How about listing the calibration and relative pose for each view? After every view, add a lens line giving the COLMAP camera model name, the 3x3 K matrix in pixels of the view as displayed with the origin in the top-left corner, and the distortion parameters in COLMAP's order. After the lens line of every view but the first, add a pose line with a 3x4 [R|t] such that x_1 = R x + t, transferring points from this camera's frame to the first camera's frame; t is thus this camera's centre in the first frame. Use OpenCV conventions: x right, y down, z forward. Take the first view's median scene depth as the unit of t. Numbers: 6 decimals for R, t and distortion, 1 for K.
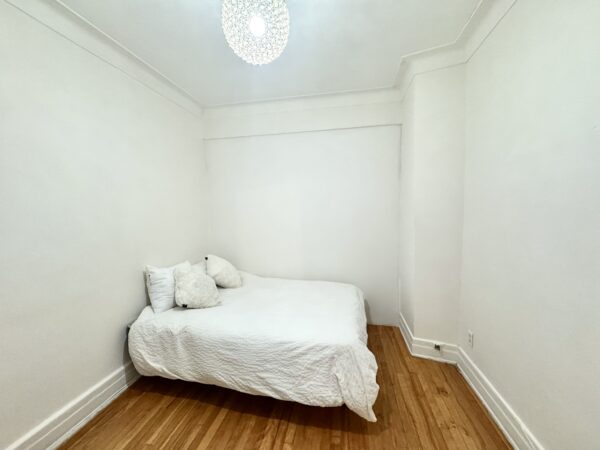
lens RADIAL K [[238.5, 0, 300.2], [0, 238.5, 225.1], [0, 0, 1]] dist [-0.002785, -0.000024]
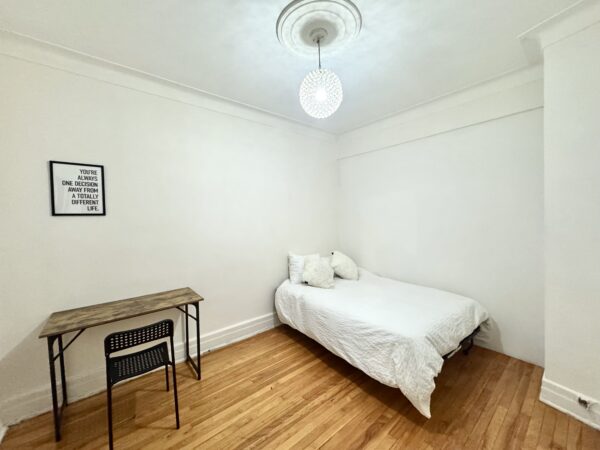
lens RADIAL K [[238.5, 0, 300.6], [0, 238.5, 225.3], [0, 0, 1]] dist [-0.002785, -0.000024]
pose [[0.774390, 0.023848, -0.632259, 0.413144], [-0.040936, 0.999084, -0.012453, 0.018324], [0.631383, 0.035526, 0.774657, -0.147157]]
